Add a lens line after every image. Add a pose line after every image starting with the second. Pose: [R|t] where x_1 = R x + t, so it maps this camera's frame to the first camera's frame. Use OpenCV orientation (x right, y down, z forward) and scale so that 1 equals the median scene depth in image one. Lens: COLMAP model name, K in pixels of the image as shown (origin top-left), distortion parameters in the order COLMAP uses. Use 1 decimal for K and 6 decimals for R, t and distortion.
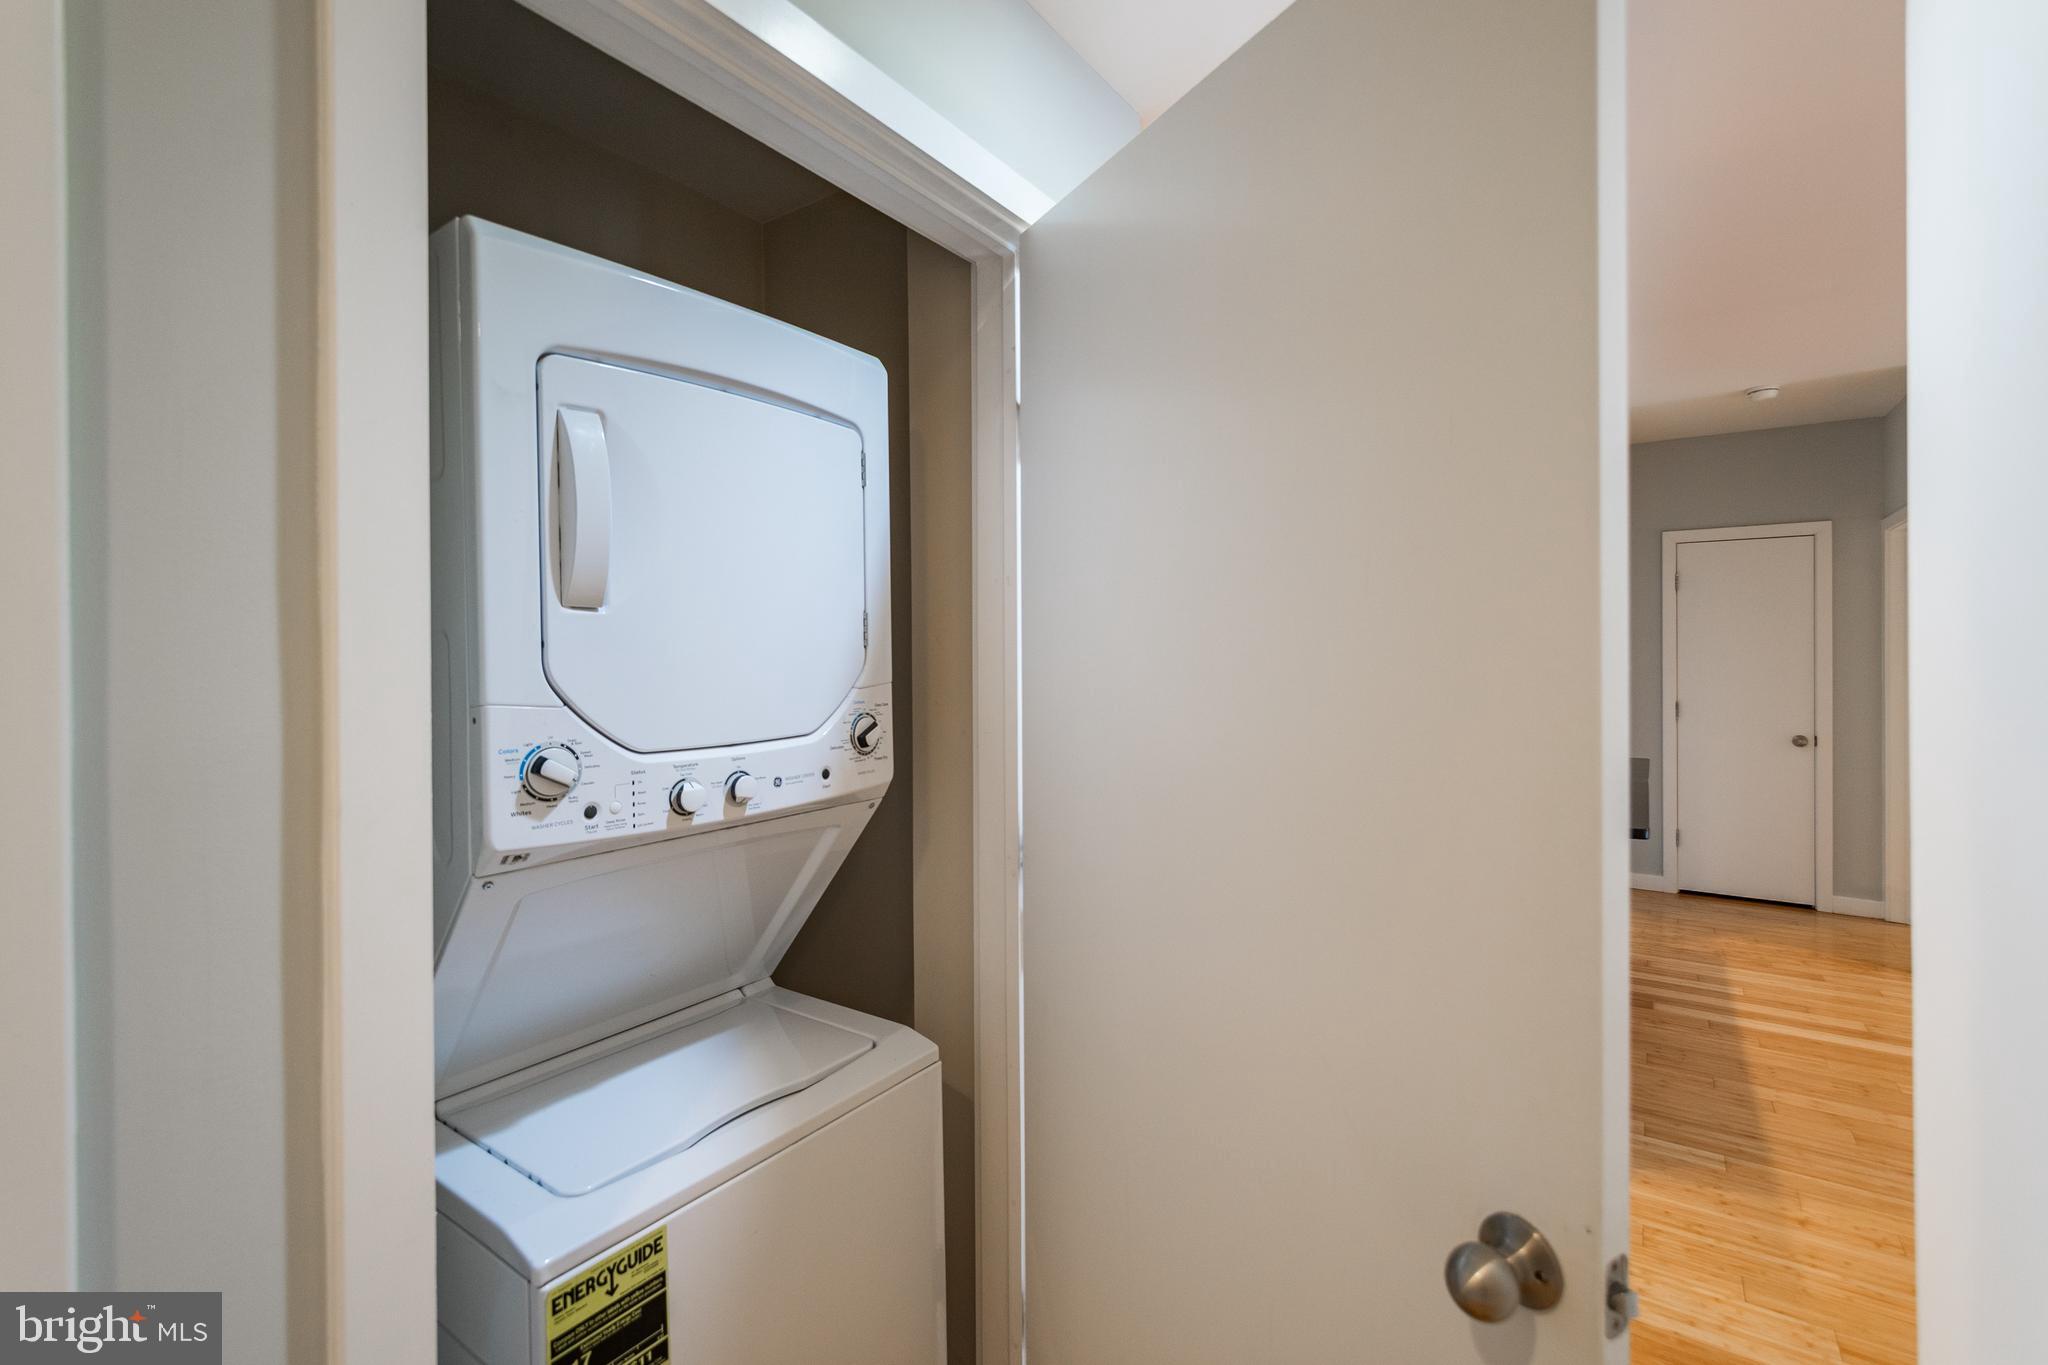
lens RADIAL K [[920.1, 0, 1036.2], [0, 920.1, 652.4], [0, 0, 1]] dist [0.001279, 0.000043]
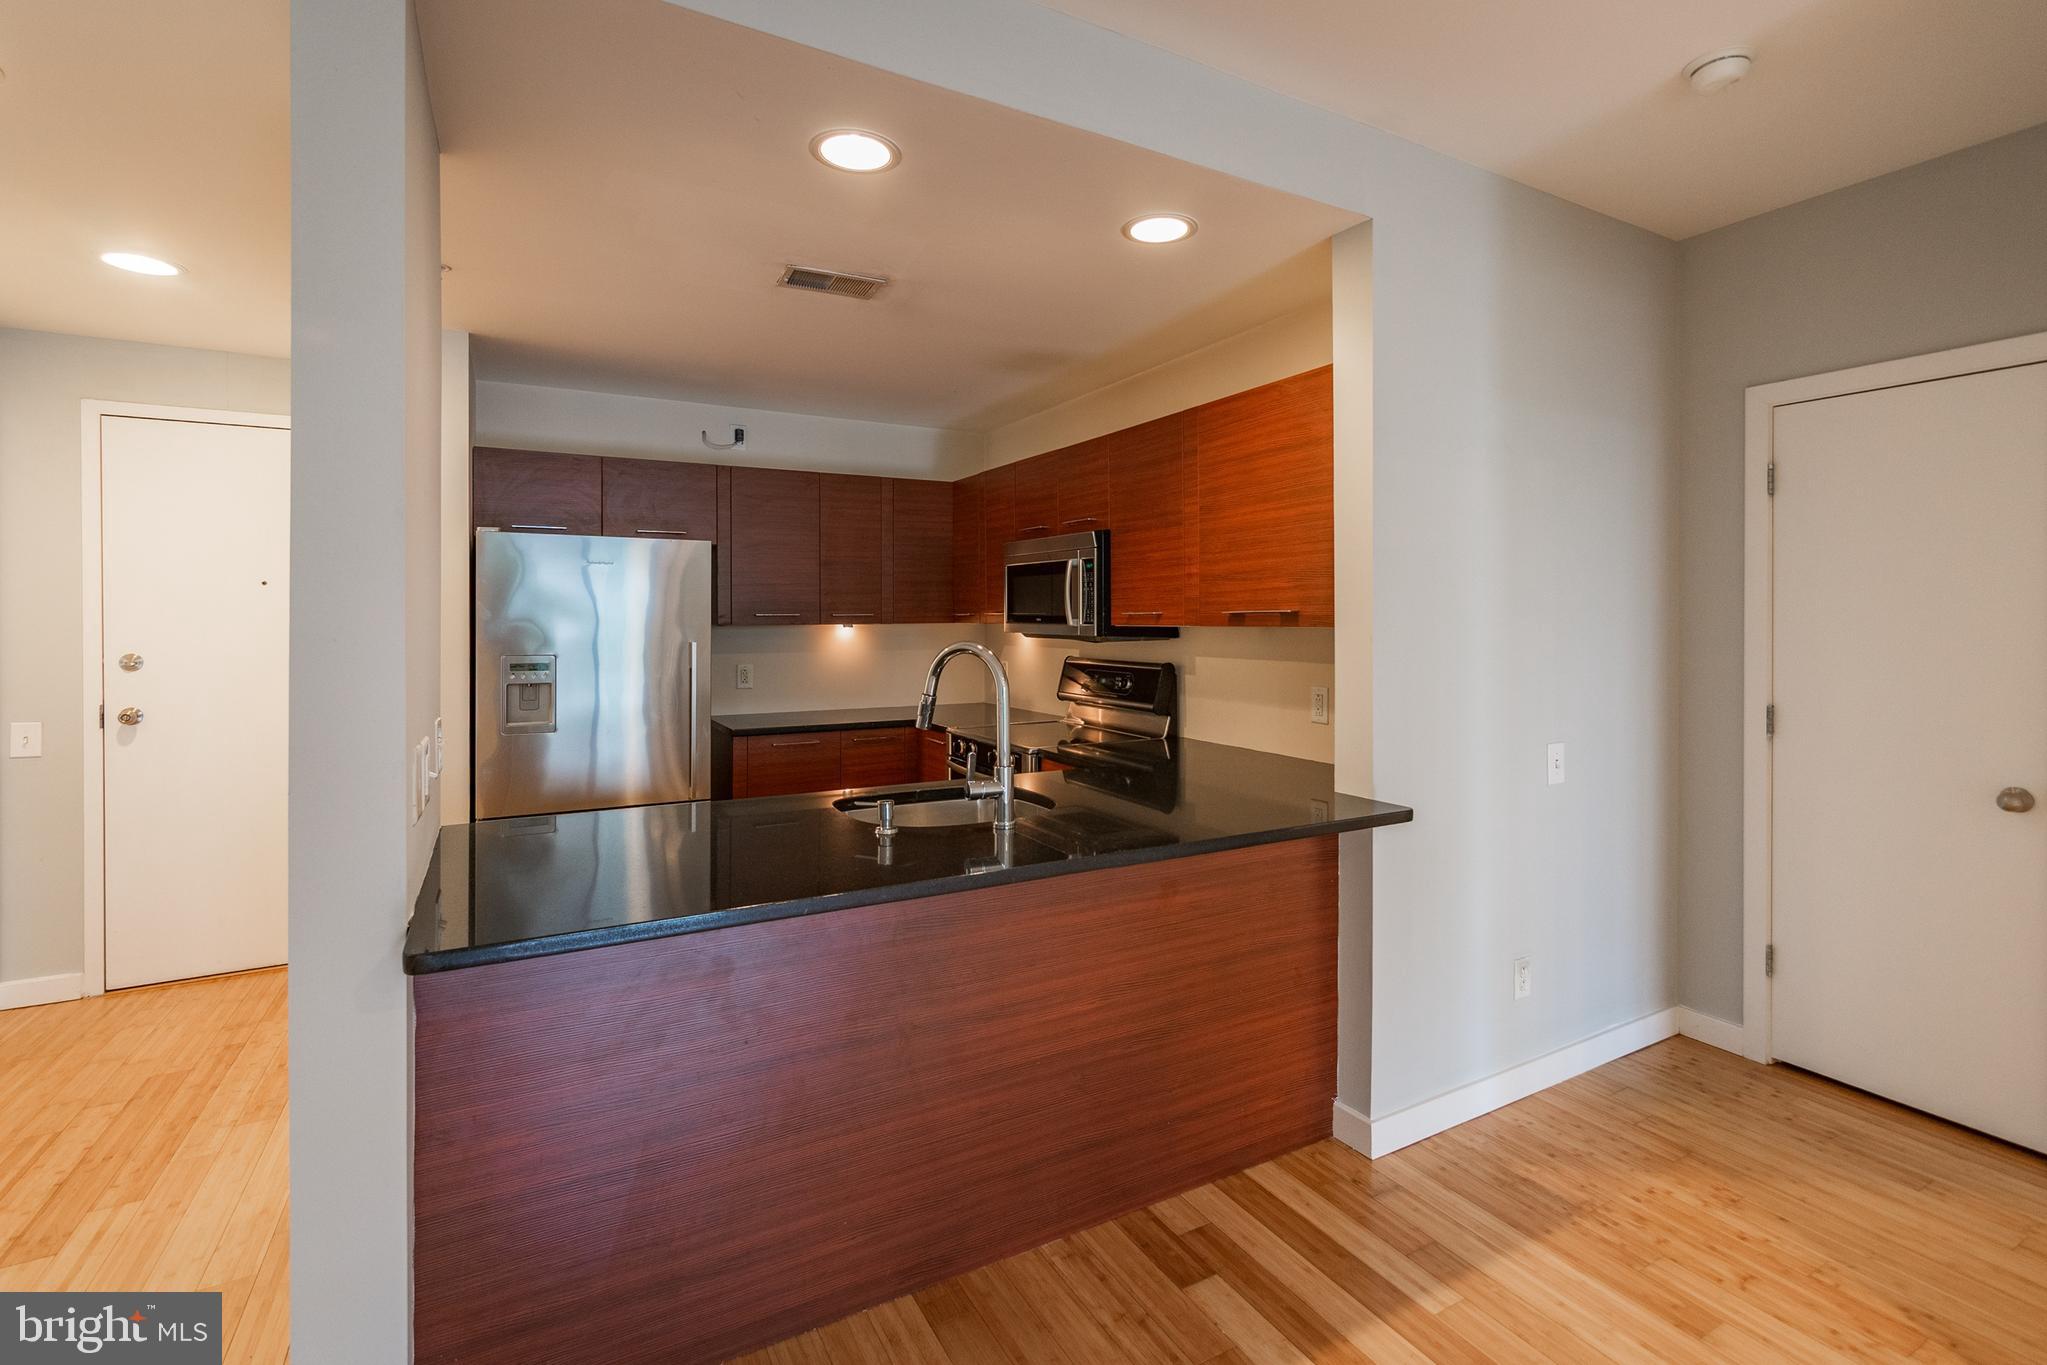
lens RADIAL K [[957.8, 0, 1082.2], [0, 957.8, 619.0], [0, 0, 1]] dist [0.002377, 0.000418]
pose [[0.901533, 0.007999, -0.432637, 0.743292], [-0.005075, 0.999956, 0.007913, 0.001831], [0.432681, -0.004938, 0.901533, 0.423512]]
